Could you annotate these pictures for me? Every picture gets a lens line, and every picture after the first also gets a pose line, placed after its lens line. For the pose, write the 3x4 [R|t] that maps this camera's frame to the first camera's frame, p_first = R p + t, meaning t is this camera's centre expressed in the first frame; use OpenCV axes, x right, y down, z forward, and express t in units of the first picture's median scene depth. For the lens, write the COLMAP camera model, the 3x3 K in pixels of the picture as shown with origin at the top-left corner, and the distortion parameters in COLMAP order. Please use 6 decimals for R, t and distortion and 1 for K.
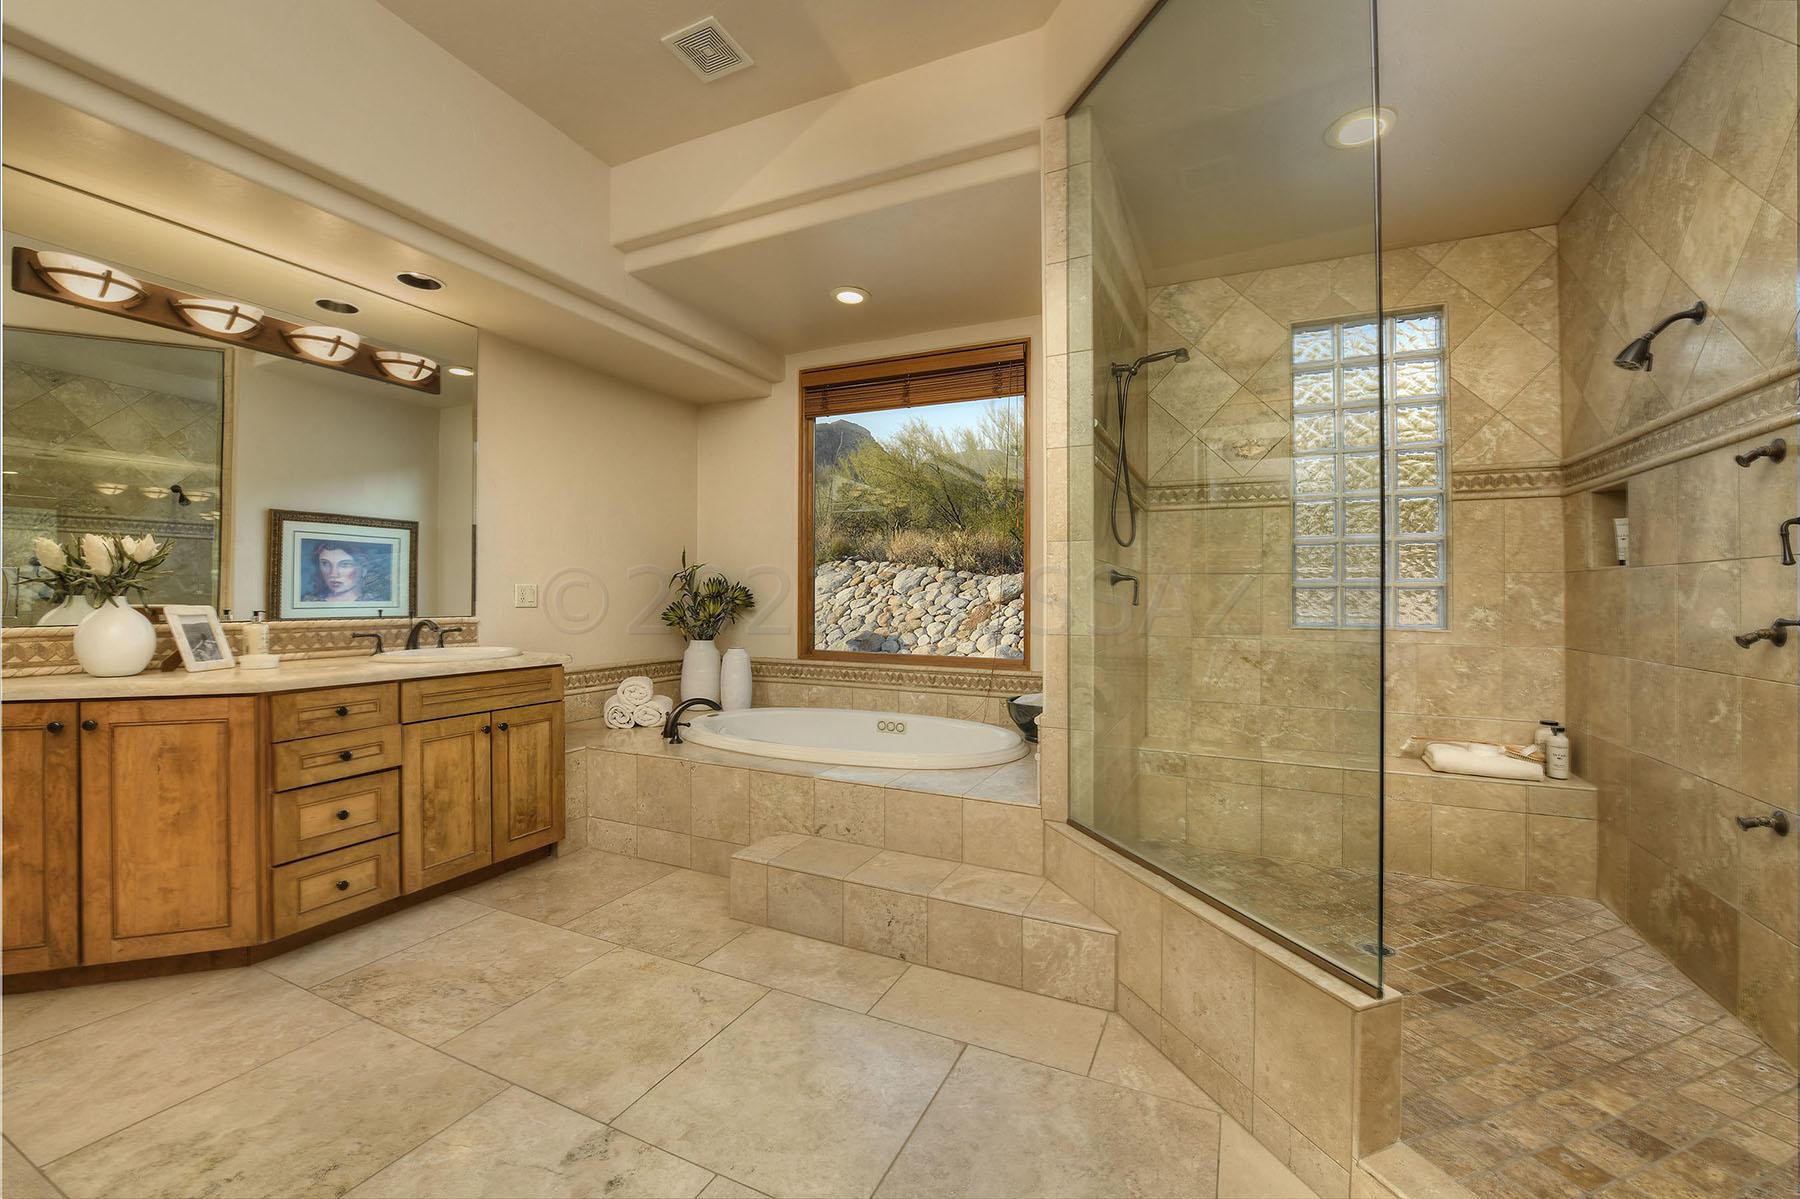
lens RADIAL K [[757.5, 0, 867.3], [0, 757.5, 602.1], [0, 0, 1]] dist [-0.035029, 0.000800]
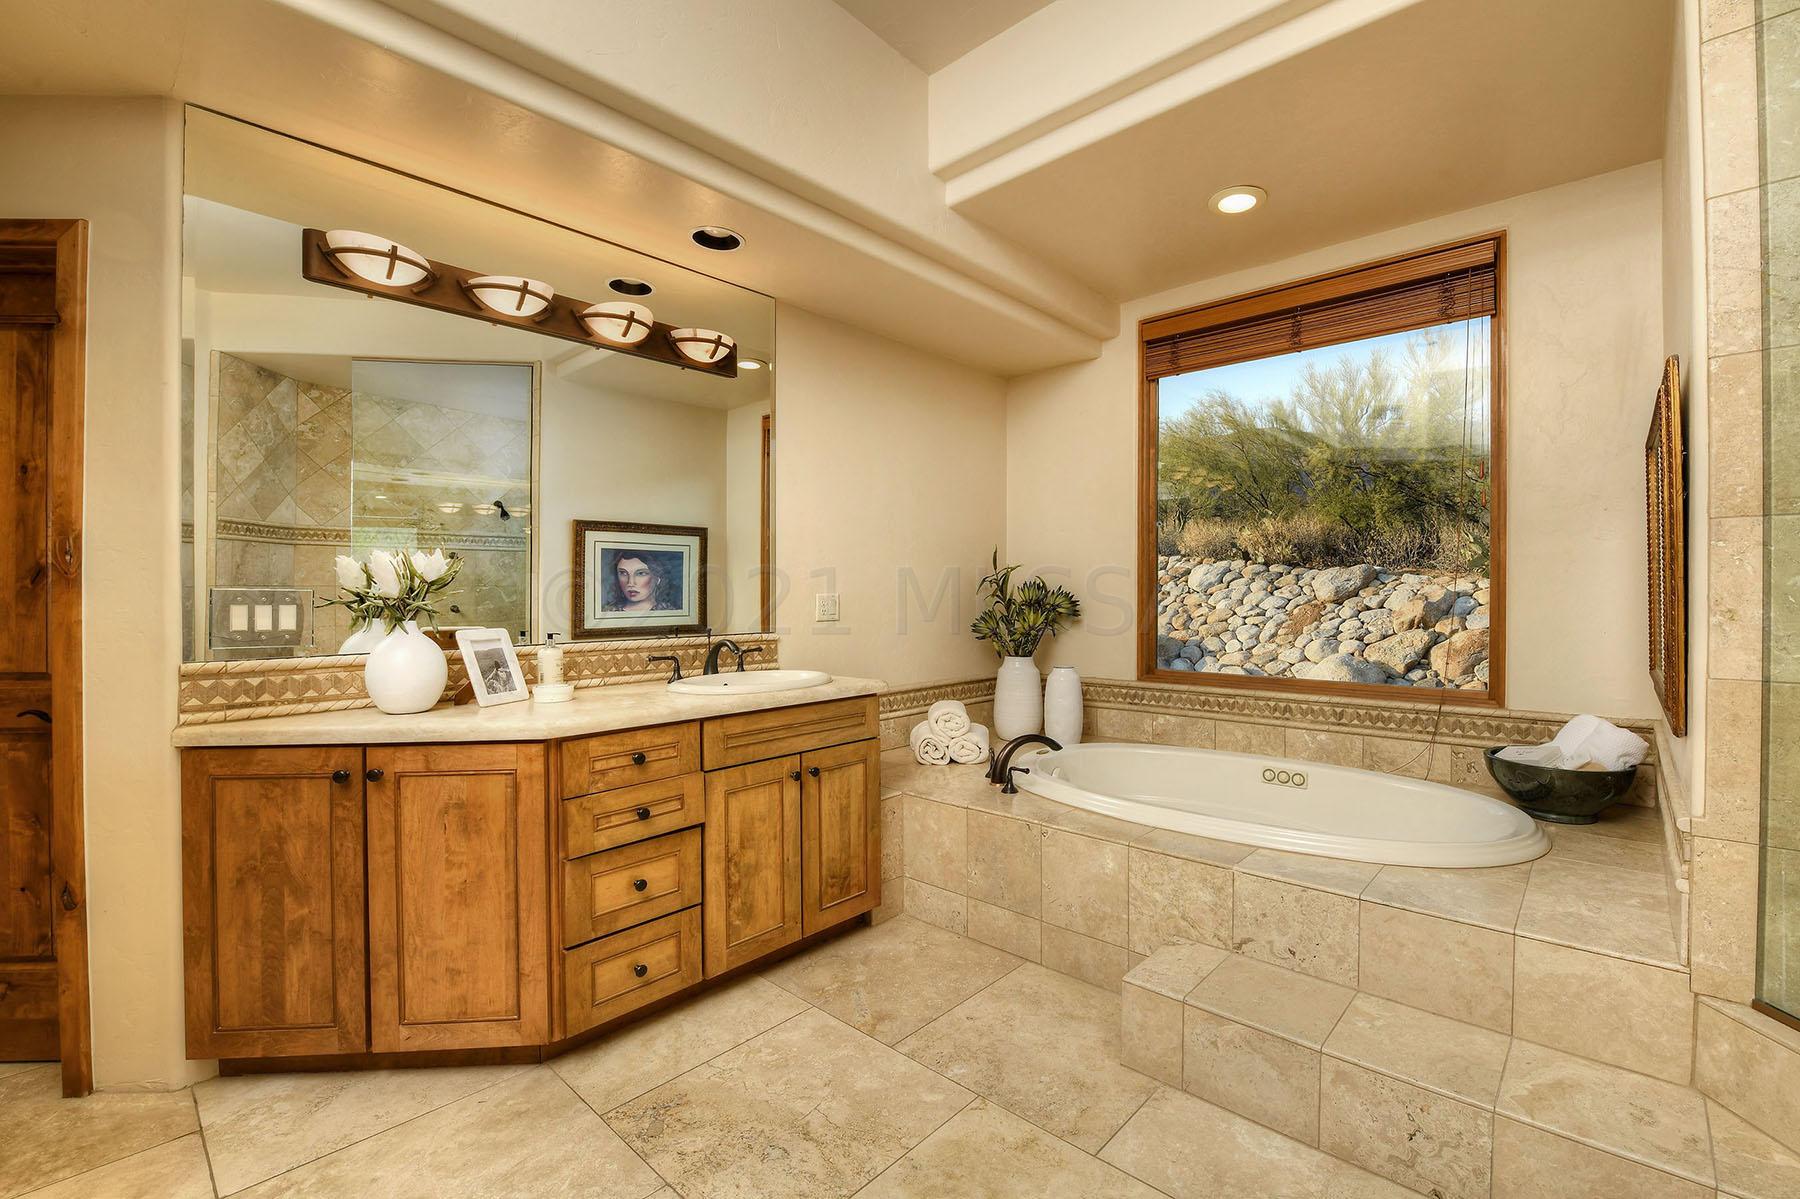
lens RADIAL K [[757.5, 0, 894.2], [0, 757.5, 590.6], [0, 0, 1]] dist [-0.035029, 0.000800]
pose [[0.958673, -0.013950, -0.284170, -0.170939], [0.010843, 0.999863, -0.012504, -0.020563], [0.284305, 0.008906, 0.958692, 0.243603]]
